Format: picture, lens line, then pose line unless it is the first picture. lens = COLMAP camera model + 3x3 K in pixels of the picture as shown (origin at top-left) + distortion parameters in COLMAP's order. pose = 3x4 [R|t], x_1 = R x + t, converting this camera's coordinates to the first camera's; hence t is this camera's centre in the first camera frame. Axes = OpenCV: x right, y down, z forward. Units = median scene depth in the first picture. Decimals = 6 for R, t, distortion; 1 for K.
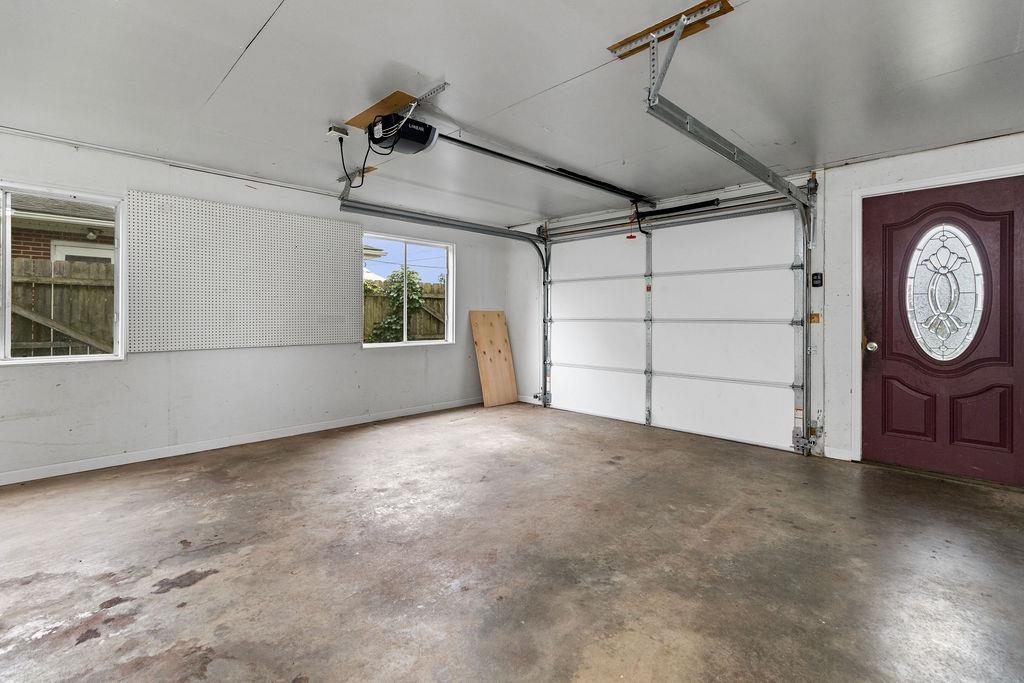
lens RADIAL K [[464.1, 0, 513.0], [0, 464.1, 318.3], [0, 0, 1]] dist [0.004814, -0.000820]
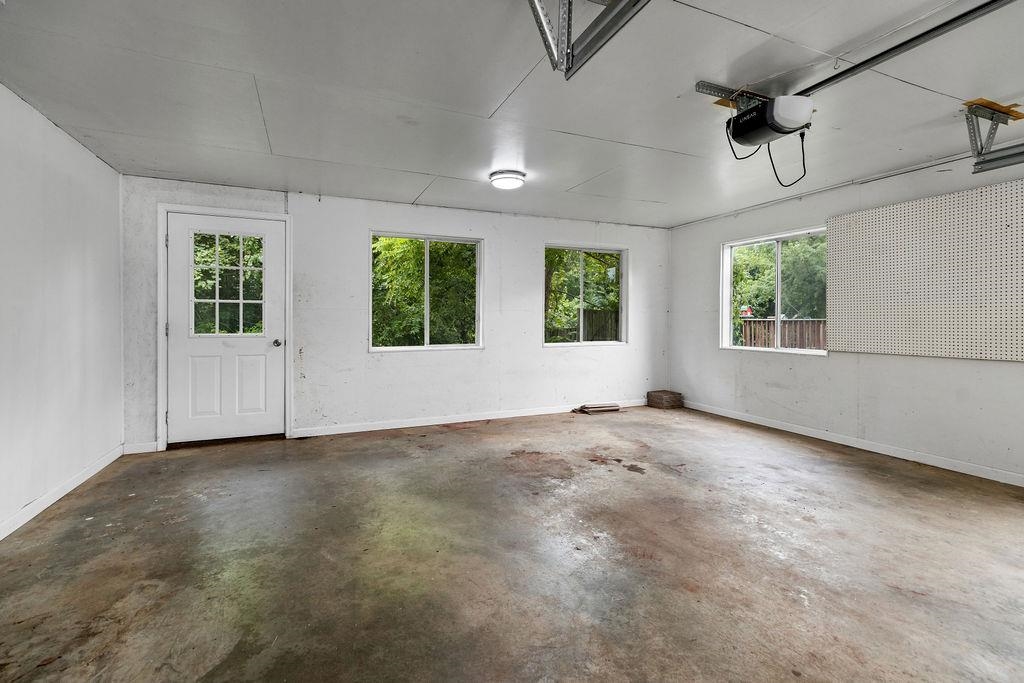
lens RADIAL K [[464.1, 0, 510.3], [0, 464.1, 318.6], [0, 0, 1]] dist [0.004814, -0.000820]
pose [[-0.364324, -0.005122, -0.931258, 0.974605], [-0.011197, 0.999937, -0.001119, 0.001952], [0.931205, 0.010020, -0.364358, 1.056482]]
